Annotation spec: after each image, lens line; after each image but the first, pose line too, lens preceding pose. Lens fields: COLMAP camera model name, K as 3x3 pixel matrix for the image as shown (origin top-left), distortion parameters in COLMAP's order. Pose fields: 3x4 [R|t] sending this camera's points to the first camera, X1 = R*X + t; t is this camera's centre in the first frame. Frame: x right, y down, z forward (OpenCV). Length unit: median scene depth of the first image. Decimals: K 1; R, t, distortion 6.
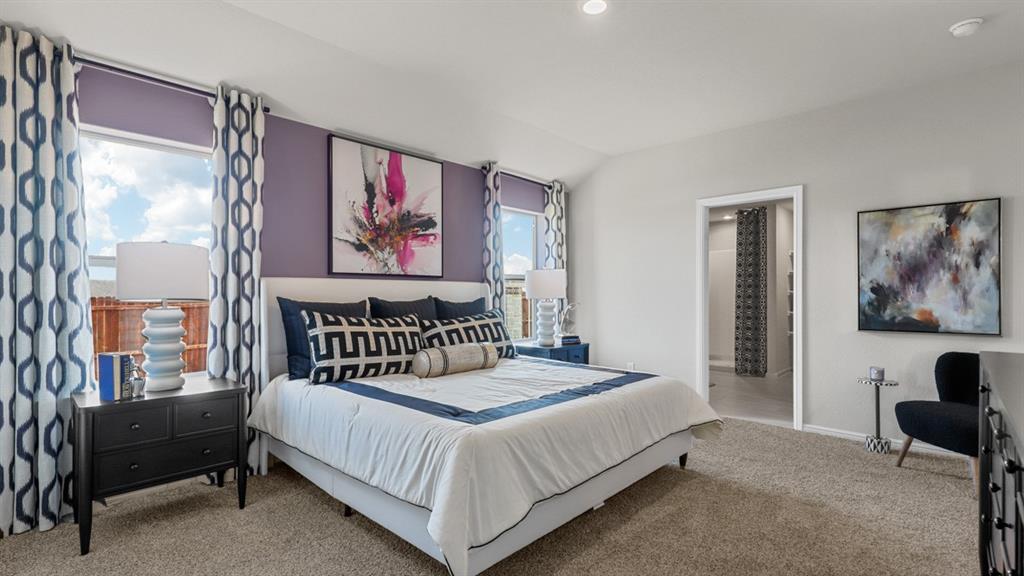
lens RADIAL K [[473.2, 0, 511.2], [0, 473.2, 292.0], [0, 0, 1]] dist [-0.001714, -0.000590]
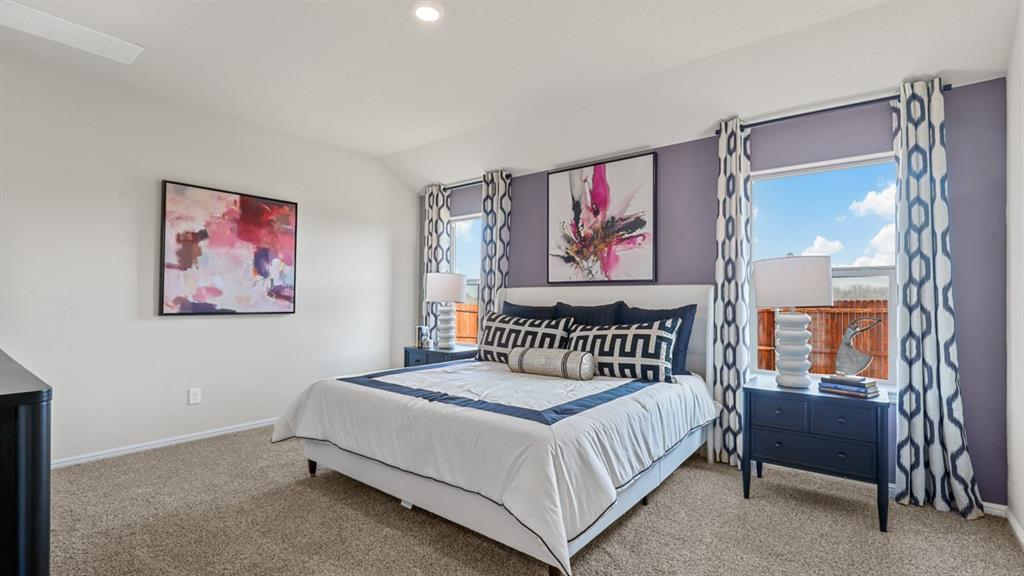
lens RADIAL K [[473.2, 0, 510.9], [0, 473.2, 290.1], [0, 0, 1]] dist [-0.001714, -0.000590]
pose [[0.071081, -0.005505, -0.997455, 0.802484], [0.010885, 0.999930, -0.004743, -0.013590], [0.997411, -0.010520, 0.071136, 0.739816]]
